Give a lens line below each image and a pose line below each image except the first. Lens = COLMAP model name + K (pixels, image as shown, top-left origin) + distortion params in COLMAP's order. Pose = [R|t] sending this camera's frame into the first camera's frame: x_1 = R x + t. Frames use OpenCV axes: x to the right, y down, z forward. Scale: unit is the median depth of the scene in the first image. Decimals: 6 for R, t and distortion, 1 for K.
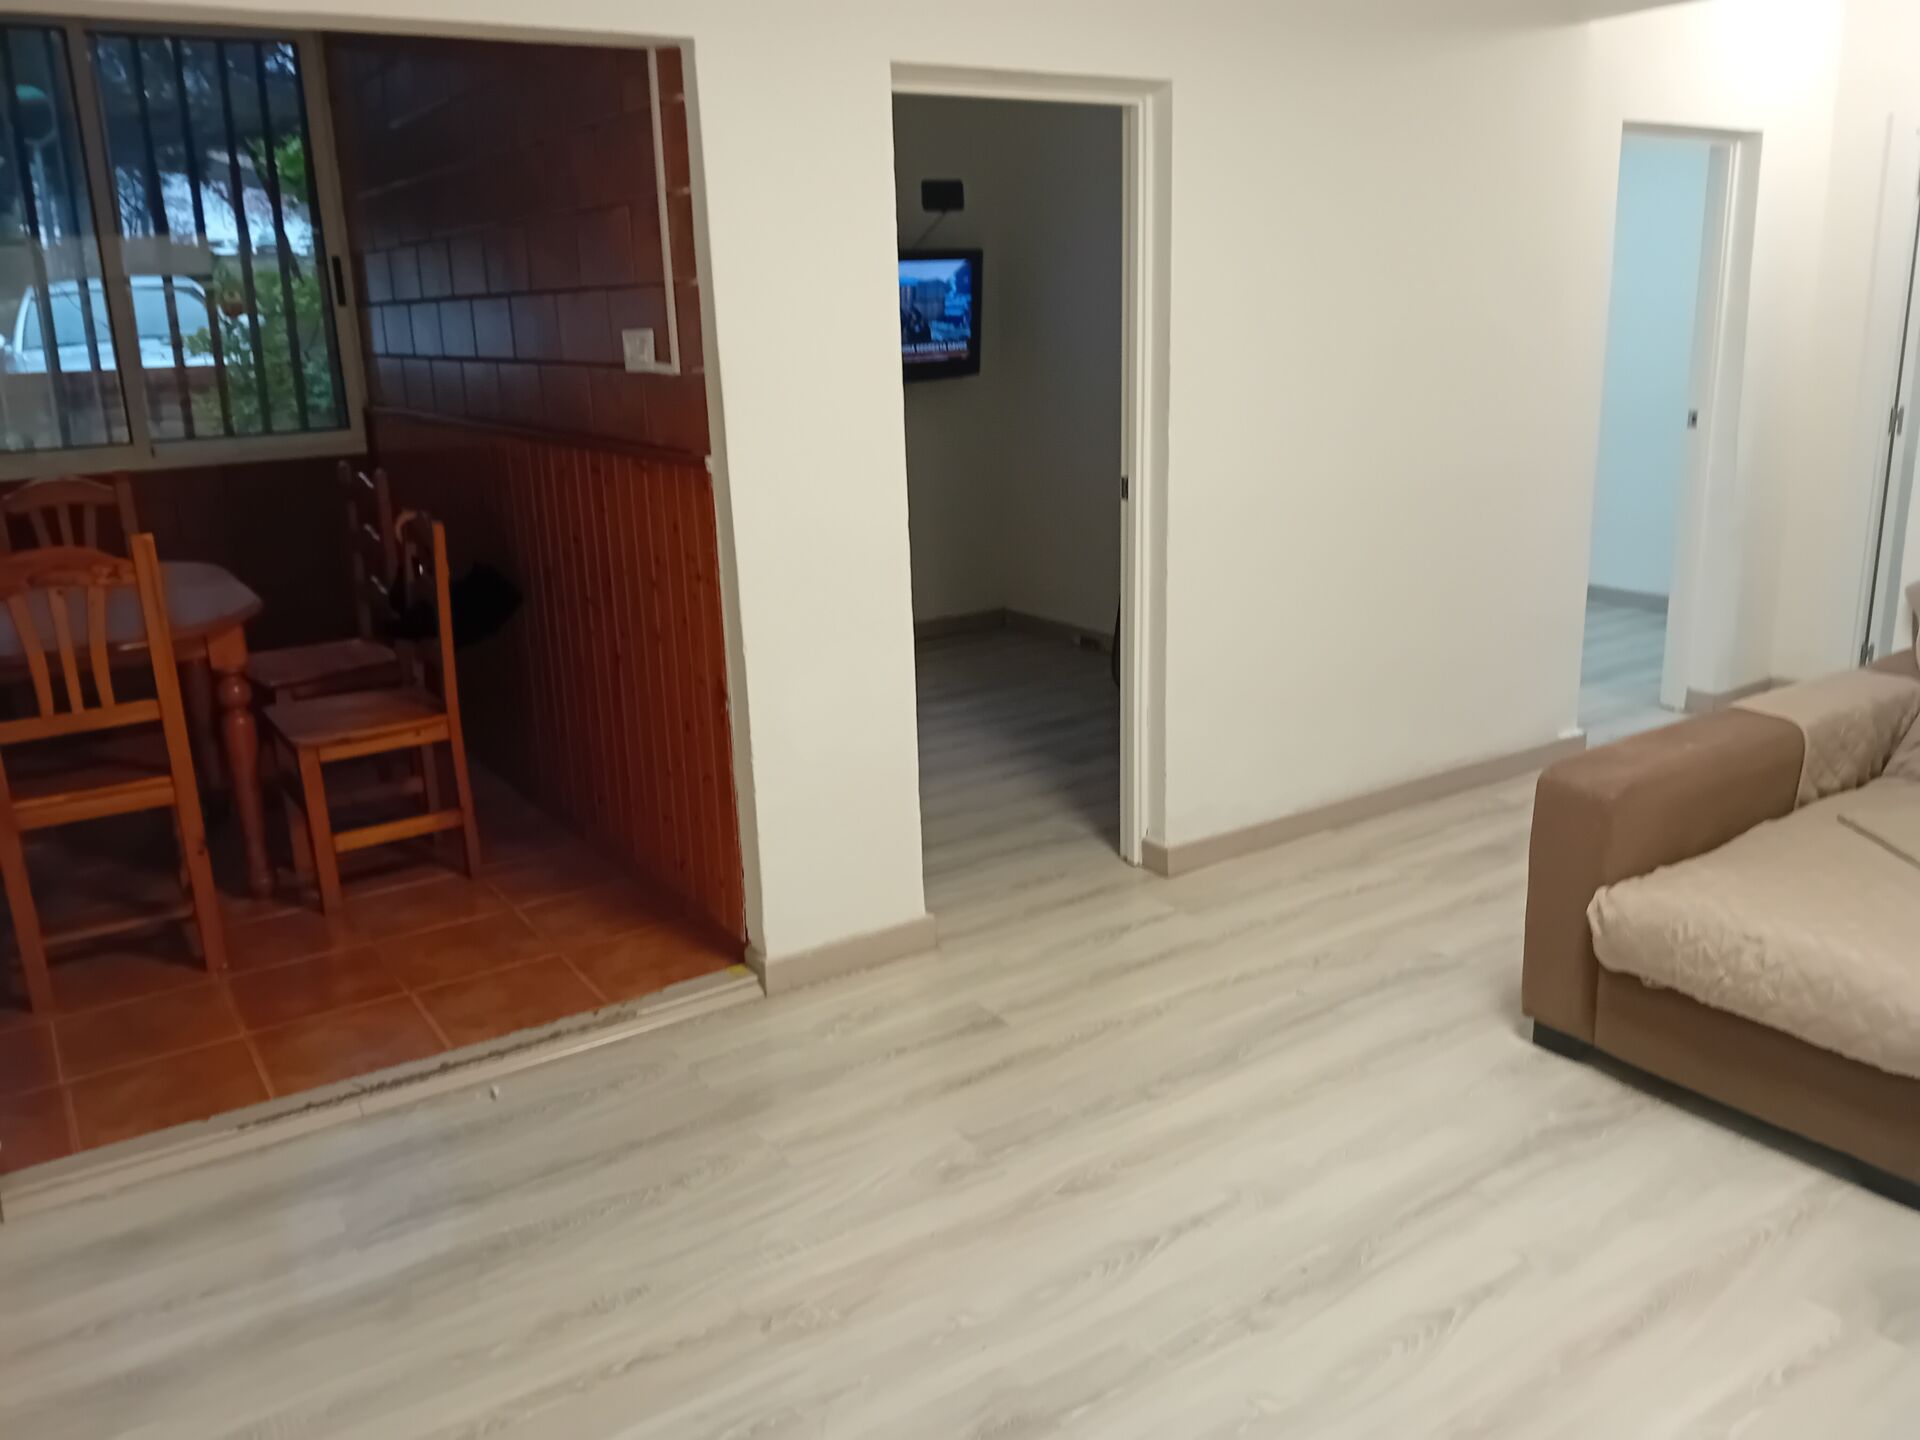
lens RADIAL K [[1527.0, 0, 960.0], [0, 1527.0, 720.0], [0, 0, 1]] dist [0.006391, -0.003117]
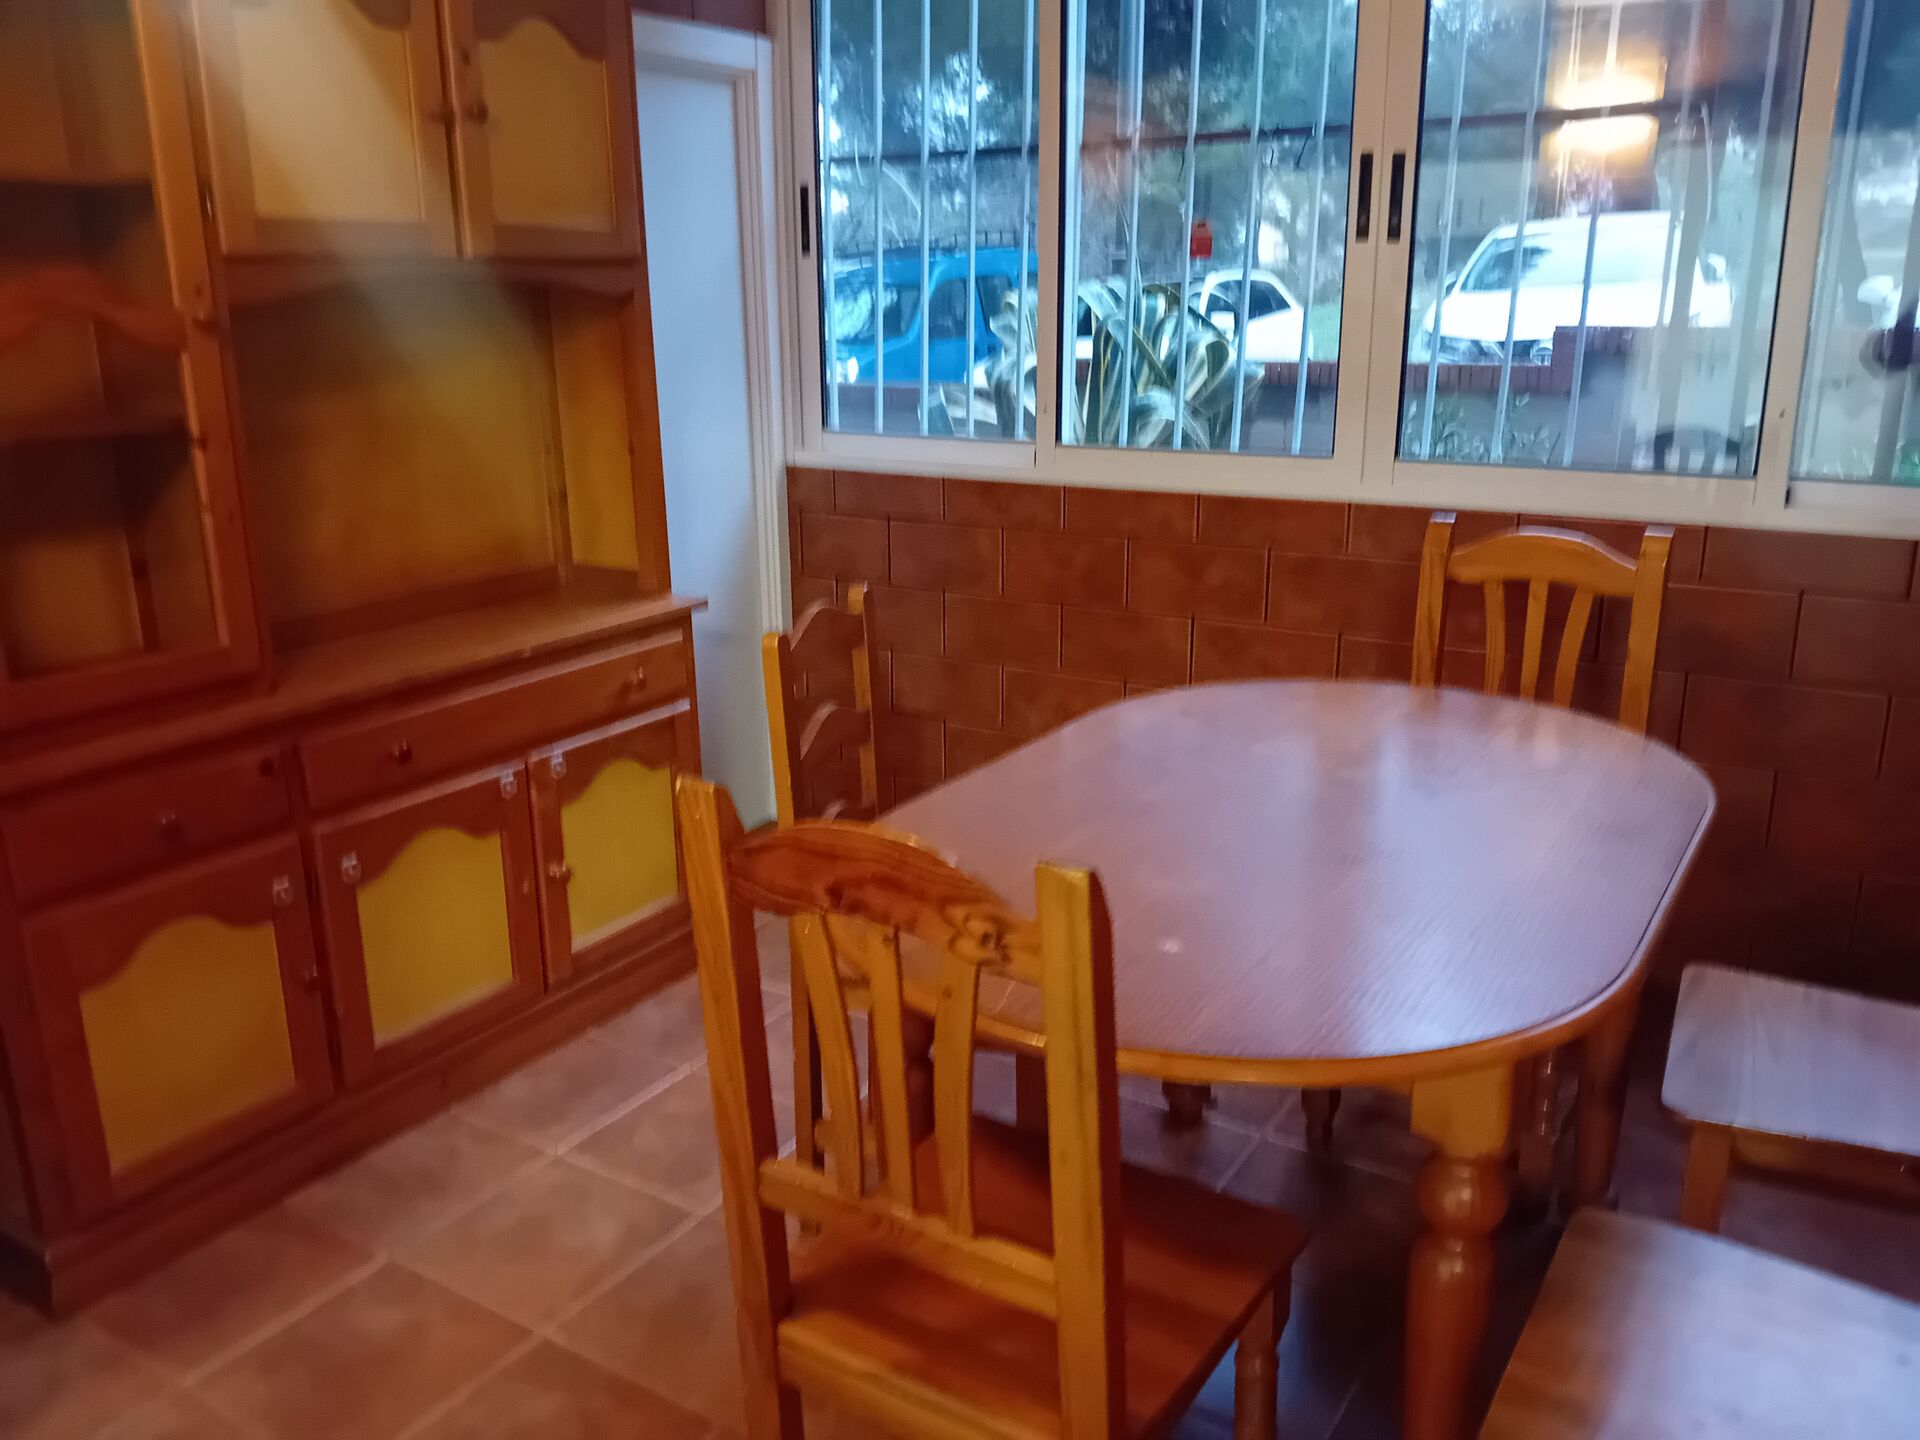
lens RADIAL K [[1453.9, 0, 961.6], [0, 1453.9, 673.1], [0, 0, 1]] dist [0.076099, -0.000256]
pose [[0.409818, 0.260762, -0.874101, -0.306408], [-0.252420, 0.953267, 0.166033, -0.232448], [0.876546, 0.152598, 0.456488, 0.920633]]
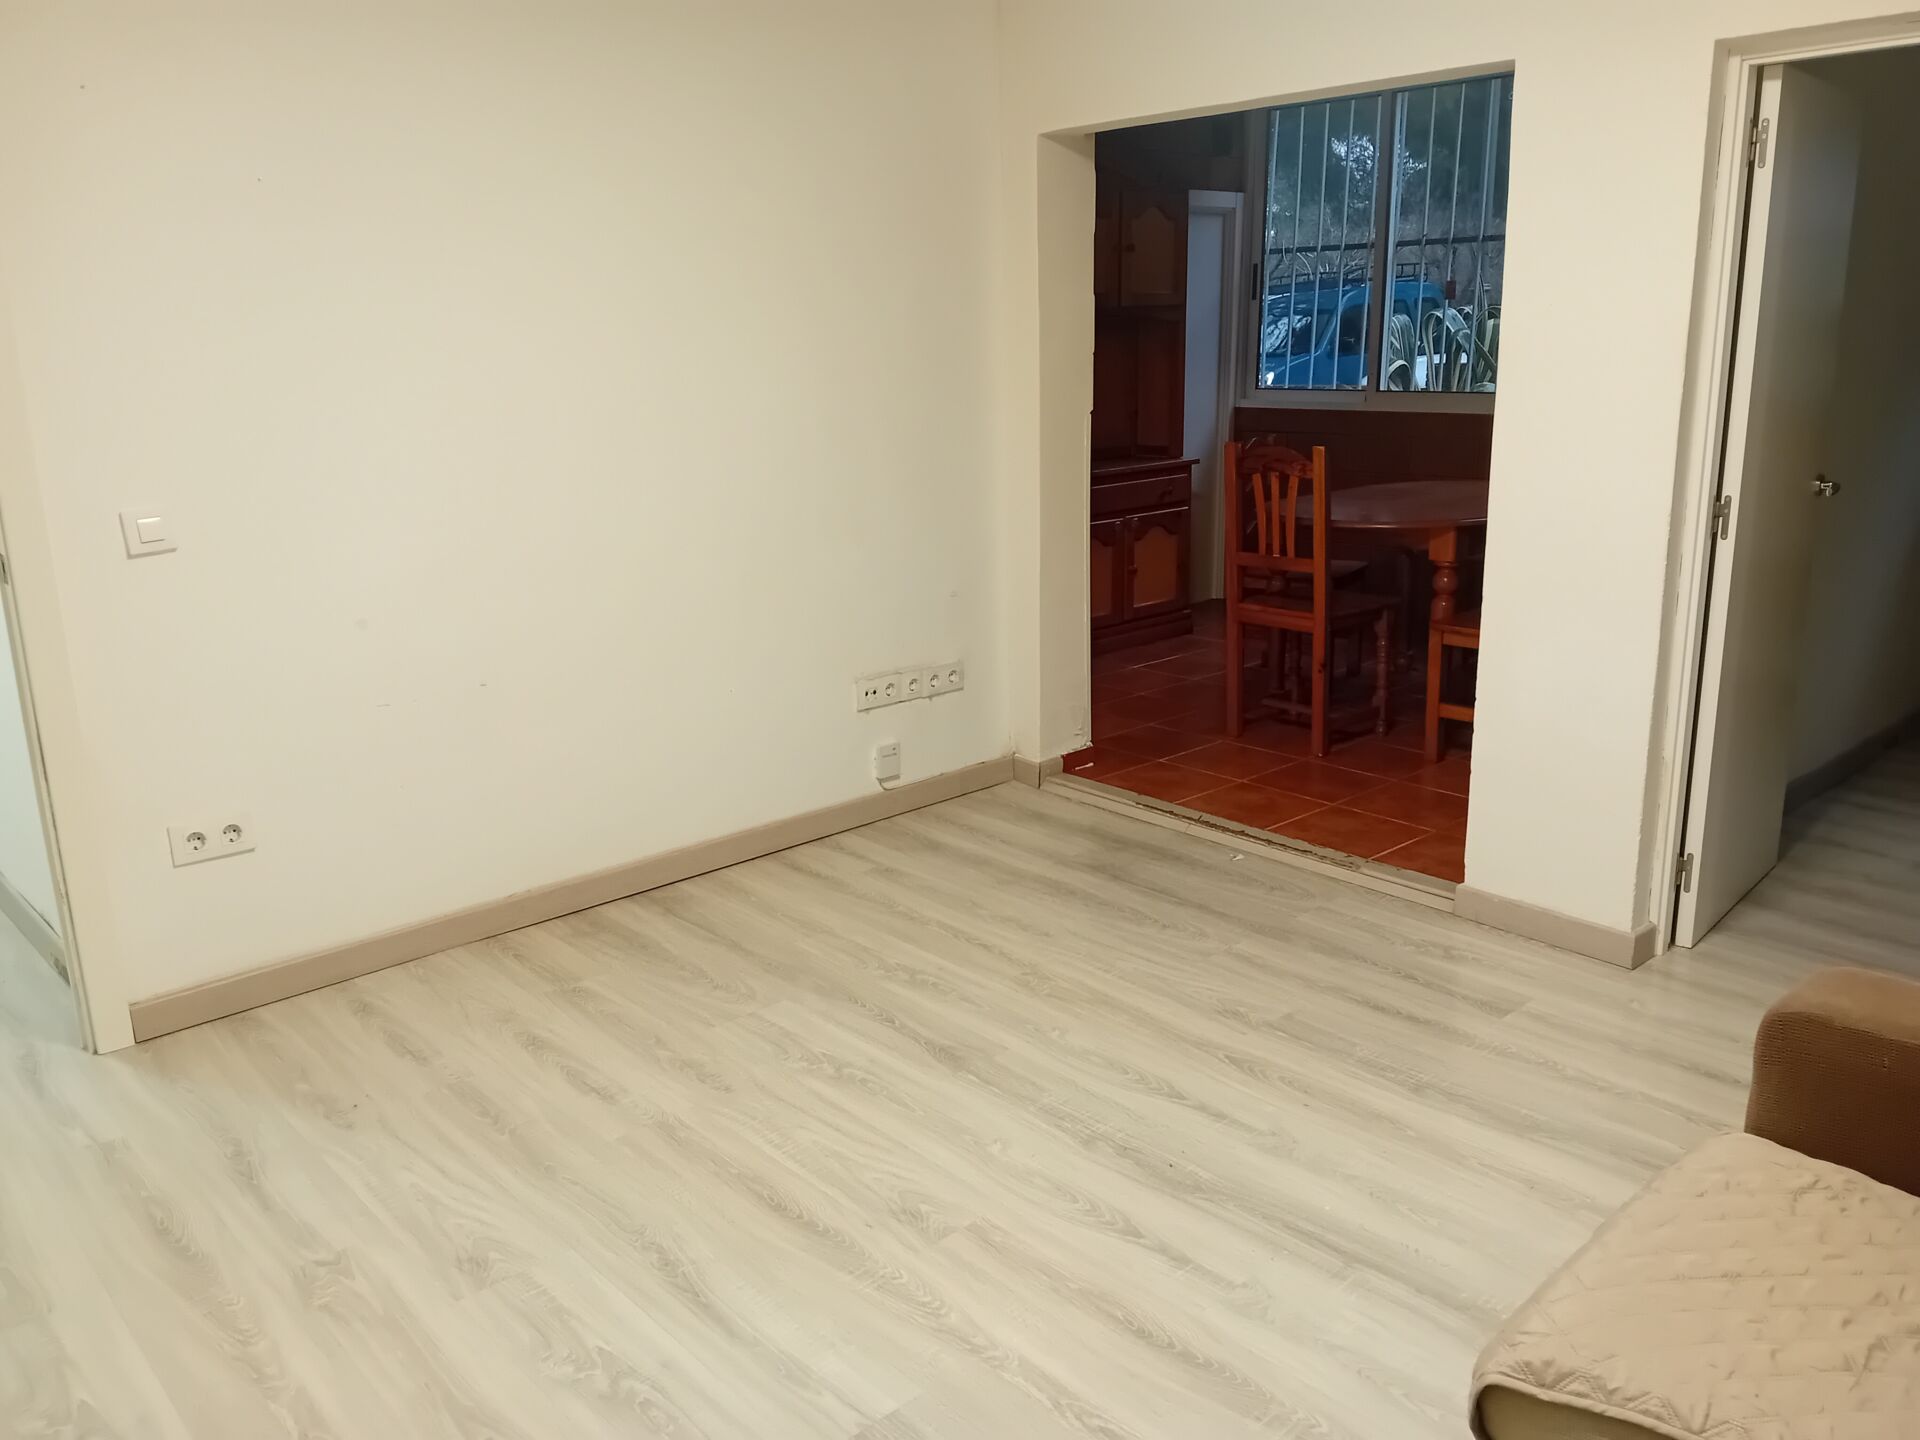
lens RADIAL K [[1474.5, 0, 926.6], [0, 1474.5, 744.9], [0, 0, 1]] dist [0.012937, 0.001578]
pose [[0.127504, 0.300927, -0.945085, 0.963811], [-0.248873, 0.932085, 0.263211, -0.148948], [0.960107, 0.201645, 0.193737, 0.459281]]
